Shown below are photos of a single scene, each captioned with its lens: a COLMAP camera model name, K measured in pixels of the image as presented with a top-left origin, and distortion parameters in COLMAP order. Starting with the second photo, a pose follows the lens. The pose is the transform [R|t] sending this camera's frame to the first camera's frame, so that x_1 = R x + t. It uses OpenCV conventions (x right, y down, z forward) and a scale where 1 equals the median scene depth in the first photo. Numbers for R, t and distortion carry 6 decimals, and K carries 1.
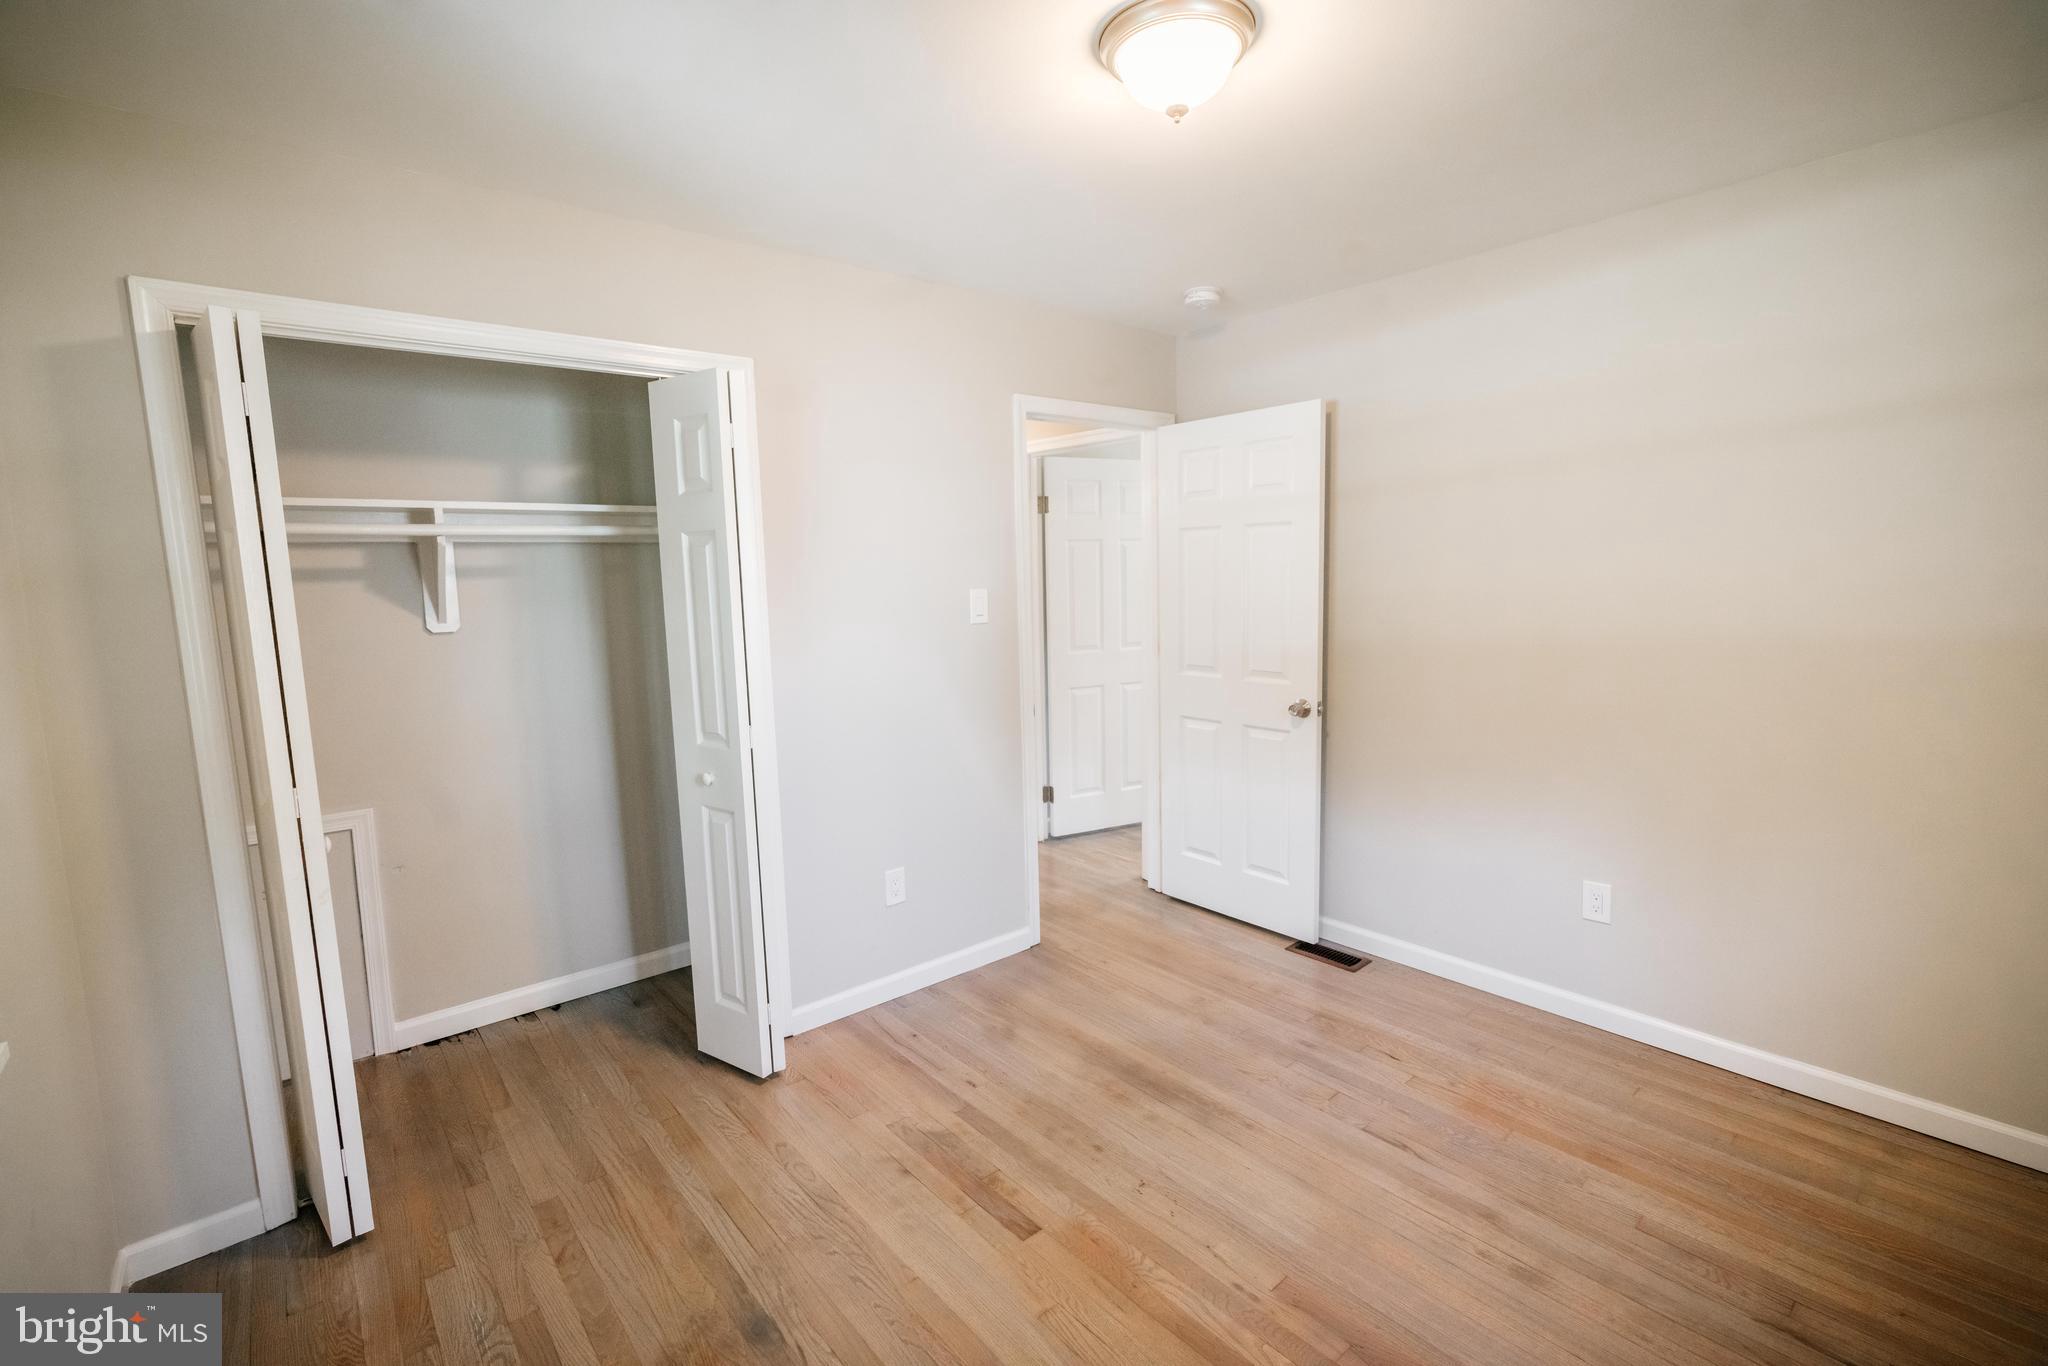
lens RADIAL K [[912.2, 0, 1014.5], [0, 912.2, 676.6], [0, 0, 1]] dist [-0.003696, 0.000777]
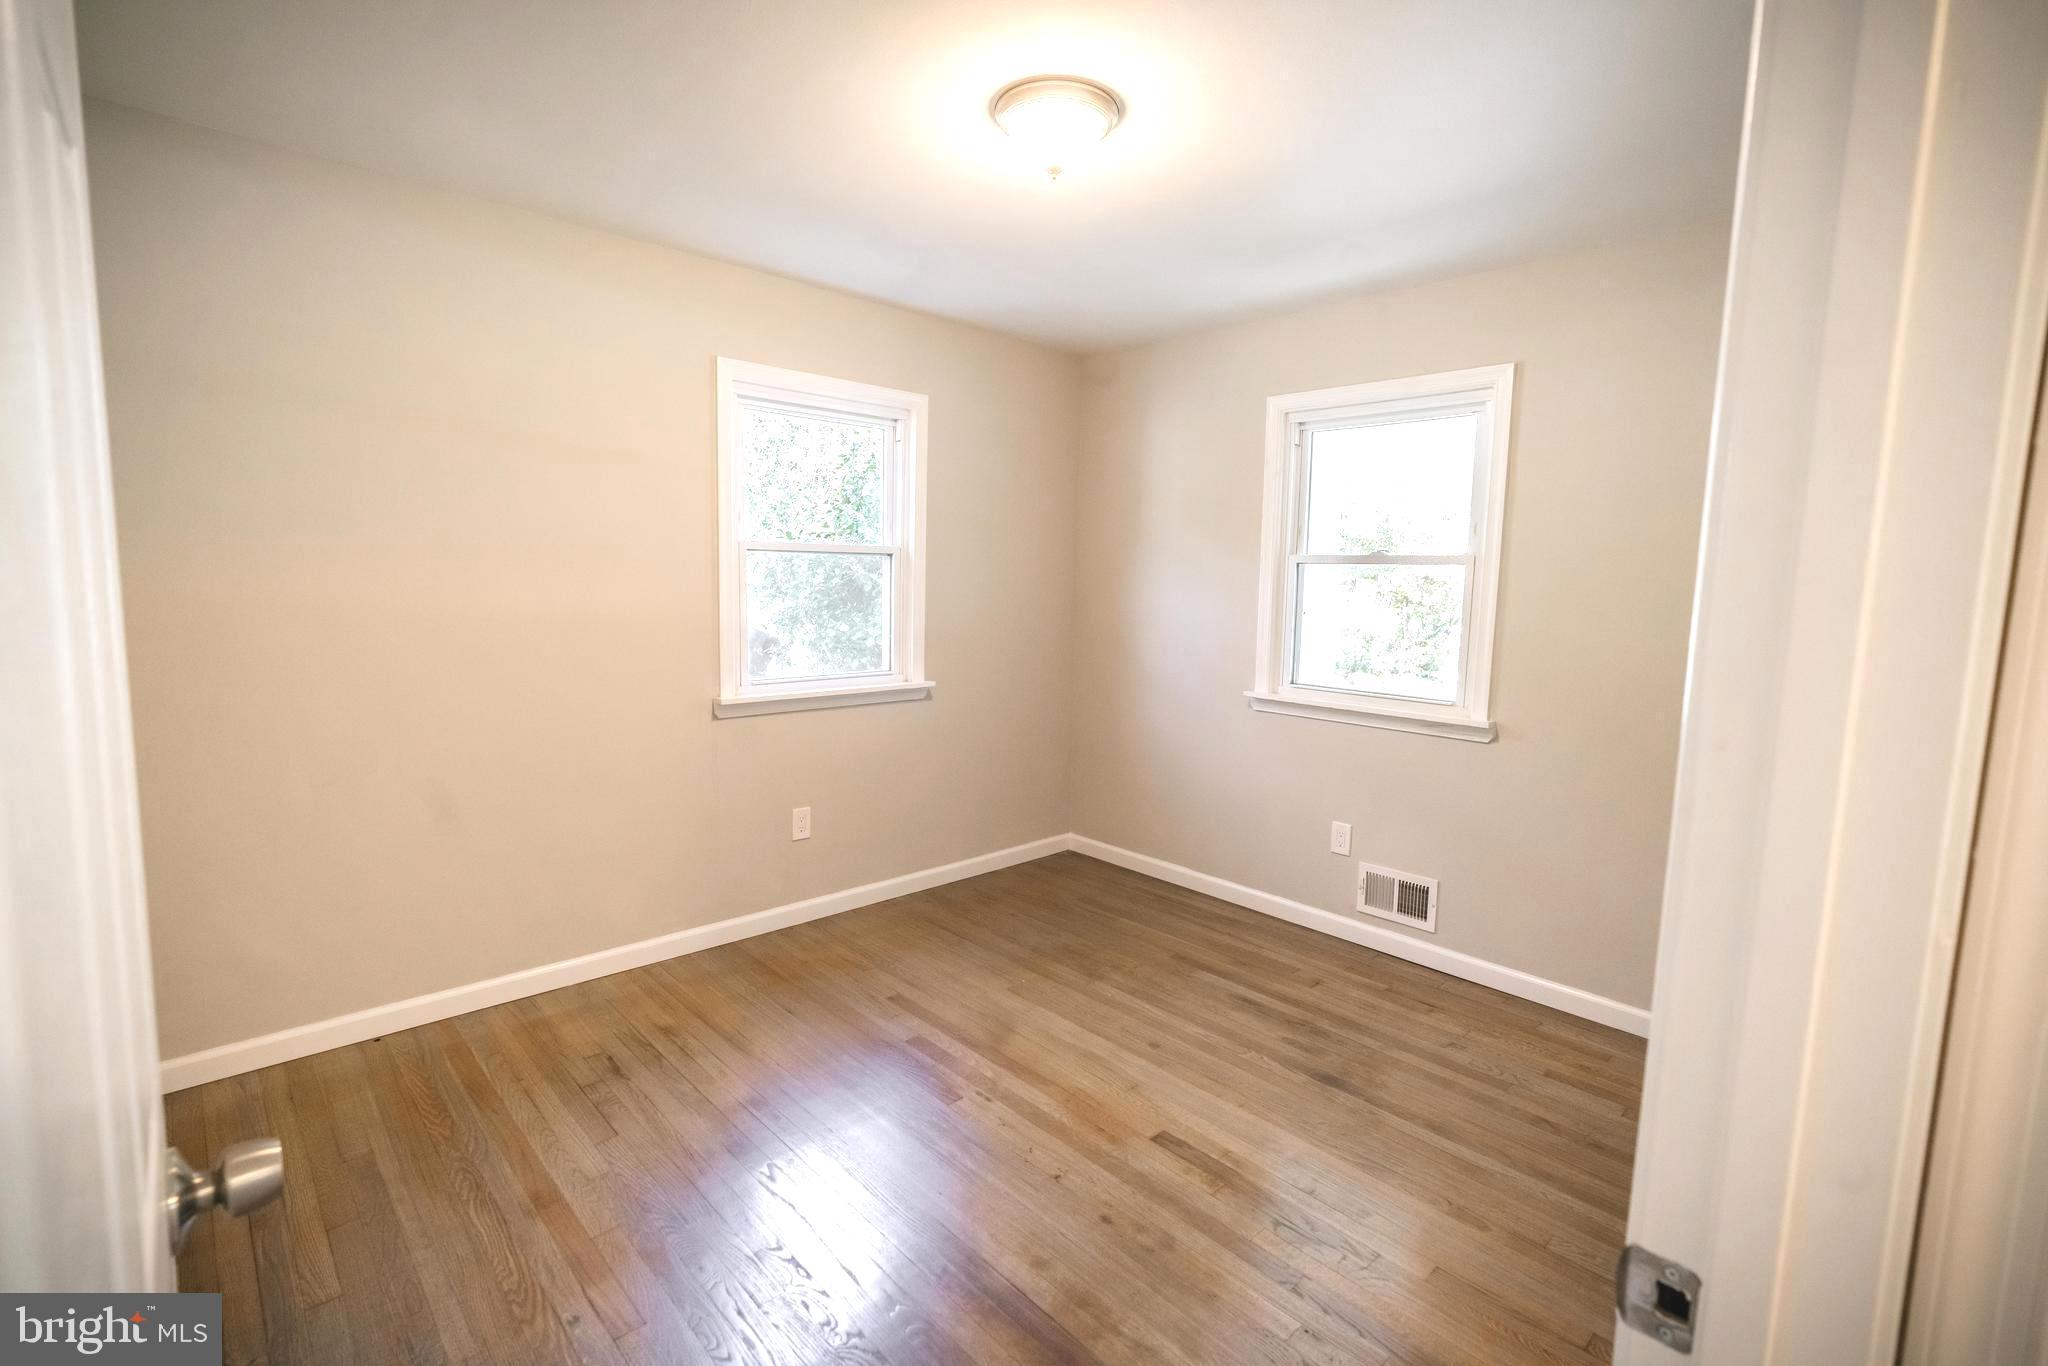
lens RADIAL K [[912.2, 0, 1014.5], [0, 912.2, 676.6], [0, 0, 1]] dist [-0.003696, 0.000777]
pose [[-0.998750, 0.000398, -0.049981, 0.236358], [-0.011128, 0.973101, 0.230111, -0.182458], [0.048728, 0.230380, -0.971880, 1.837042]]
